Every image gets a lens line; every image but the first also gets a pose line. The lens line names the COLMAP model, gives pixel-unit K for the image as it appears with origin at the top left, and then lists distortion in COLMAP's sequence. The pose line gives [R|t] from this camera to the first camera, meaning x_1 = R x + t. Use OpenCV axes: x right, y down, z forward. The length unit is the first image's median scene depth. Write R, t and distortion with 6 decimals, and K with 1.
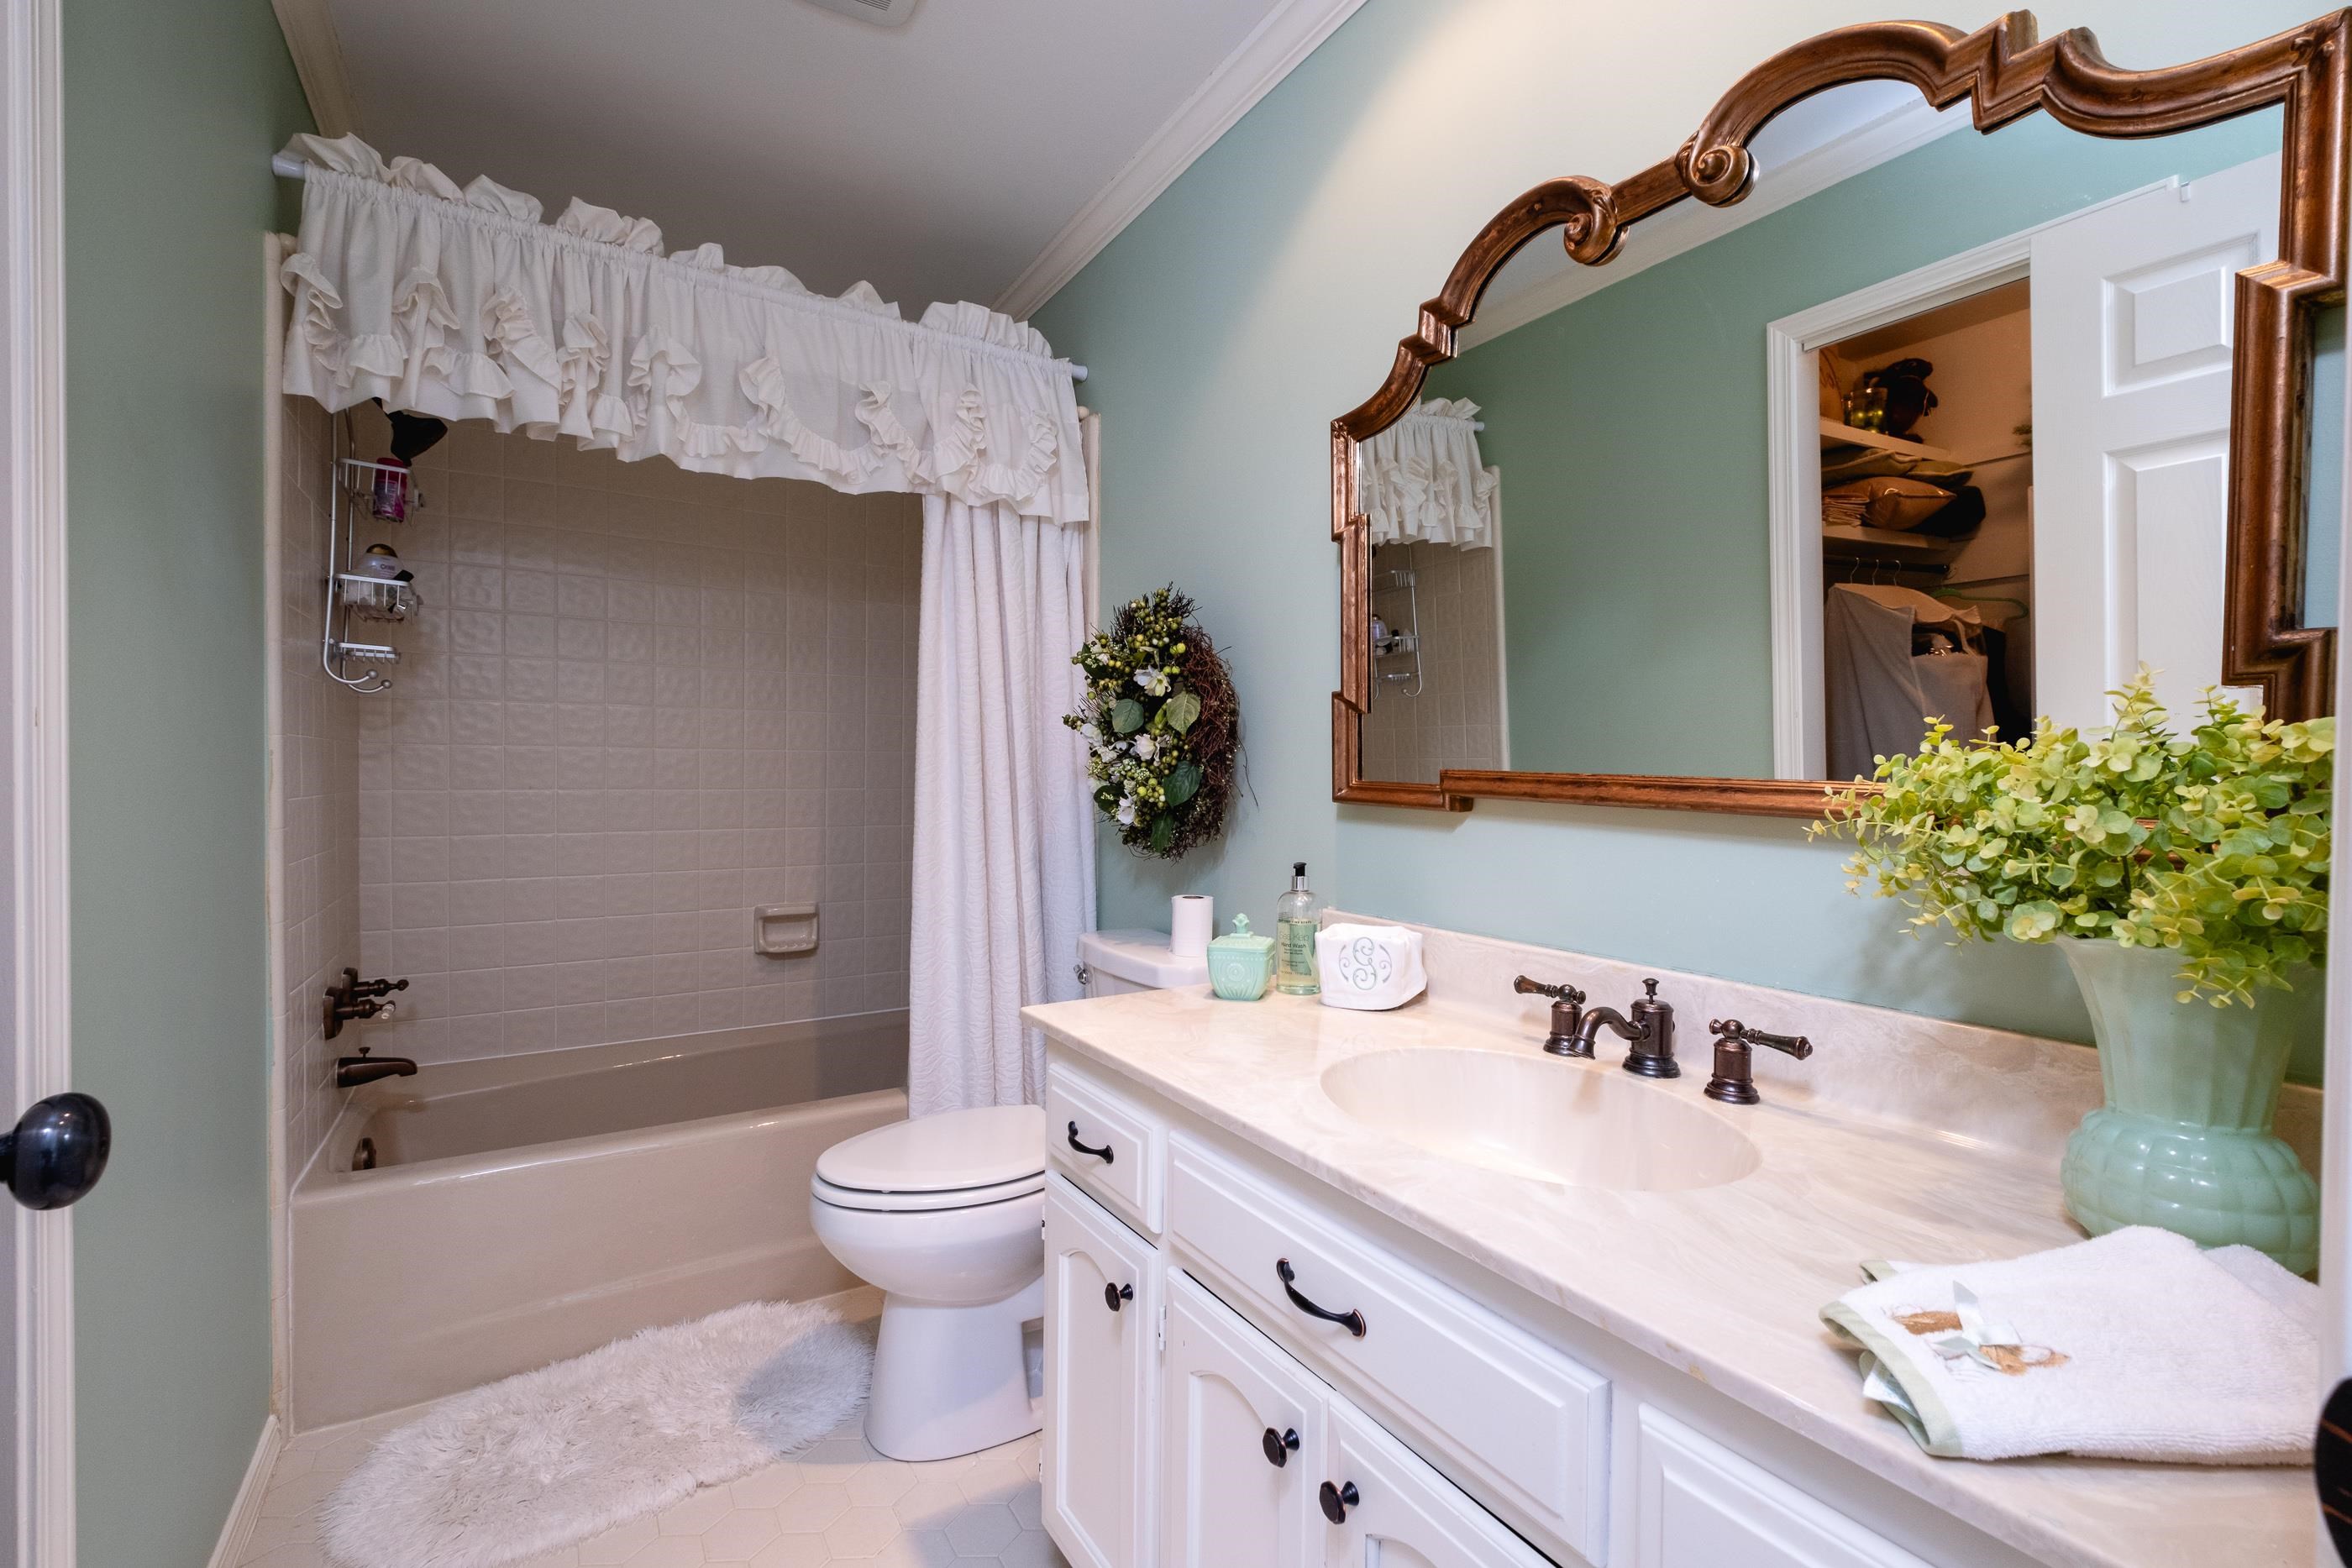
lens RADIAL K [[1018.7, 0, 1175.7], [0, 1018.7, 784.9], [0, 0, 1]] dist [0.005896, -0.004309]
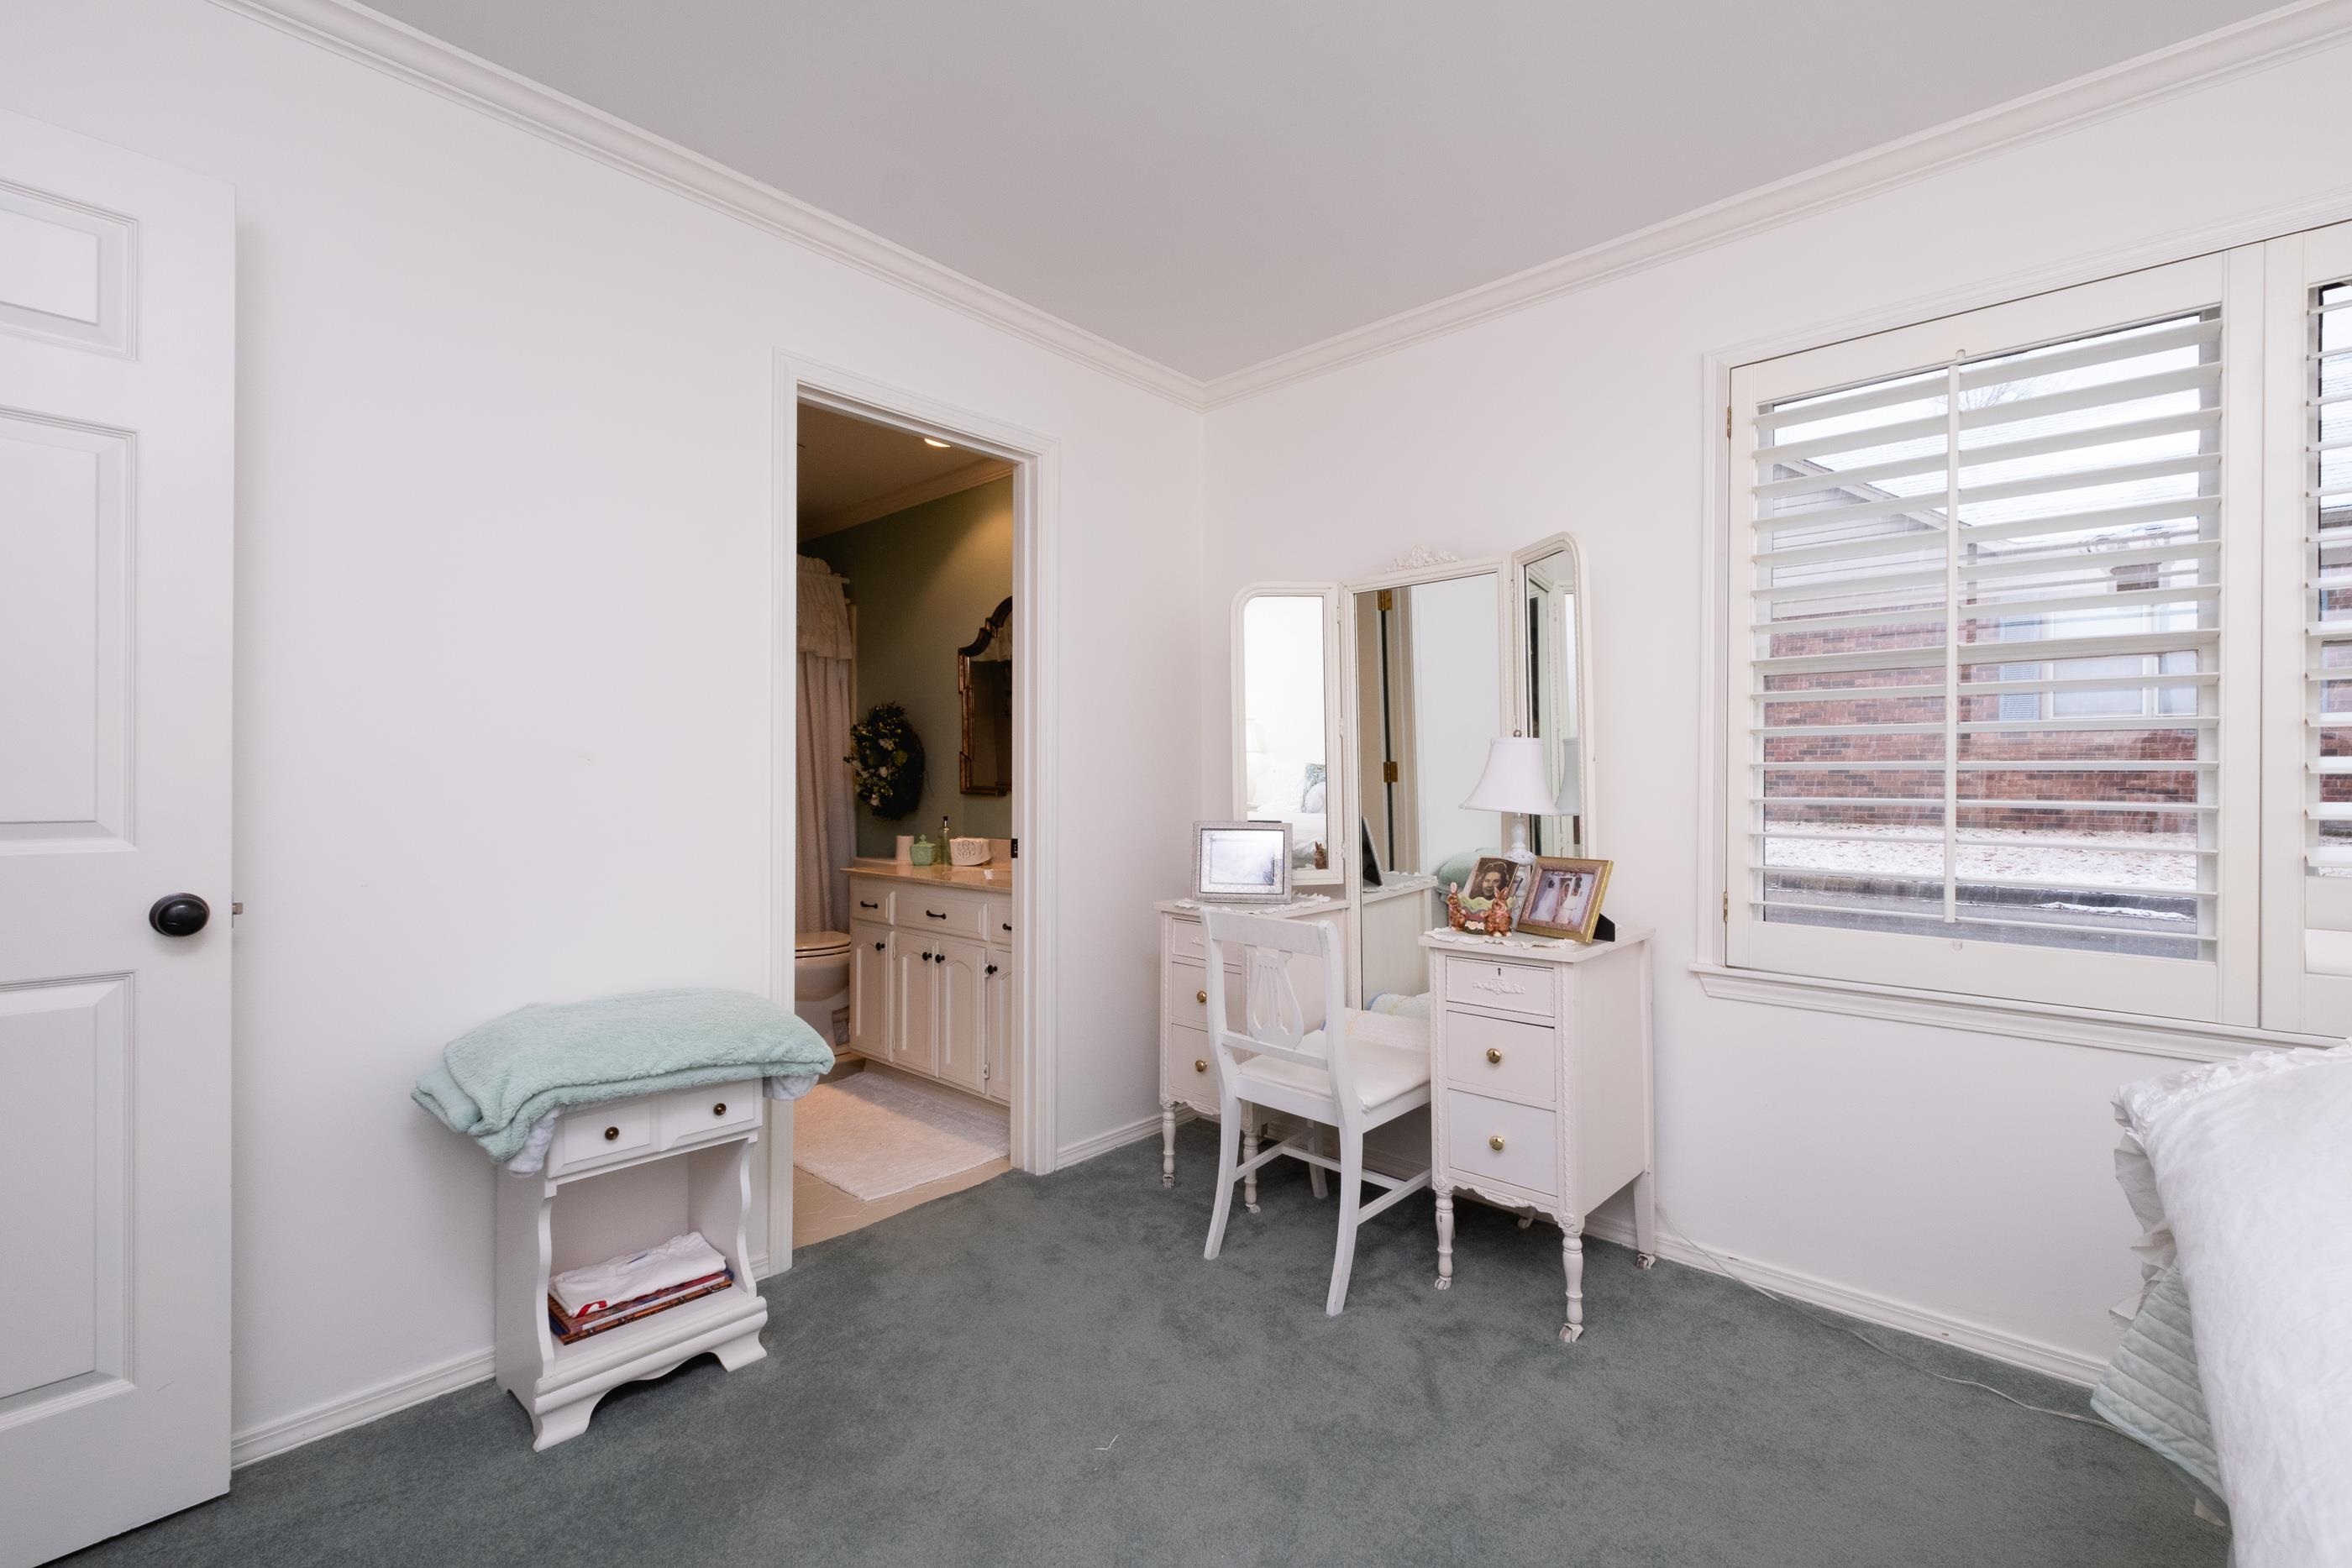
lens RADIAL K [[1018.7, 0, 1189.8], [0, 1018.7, 781.4], [0, 0, 1]] dist [0.005896, -0.004309]
pose [[0.961542, -0.007481, 0.274556, 0.002683], [0.010750, 0.999888, -0.010404, 0.015285], [-0.274448, 0.012955, 0.961515, -1.359492]]
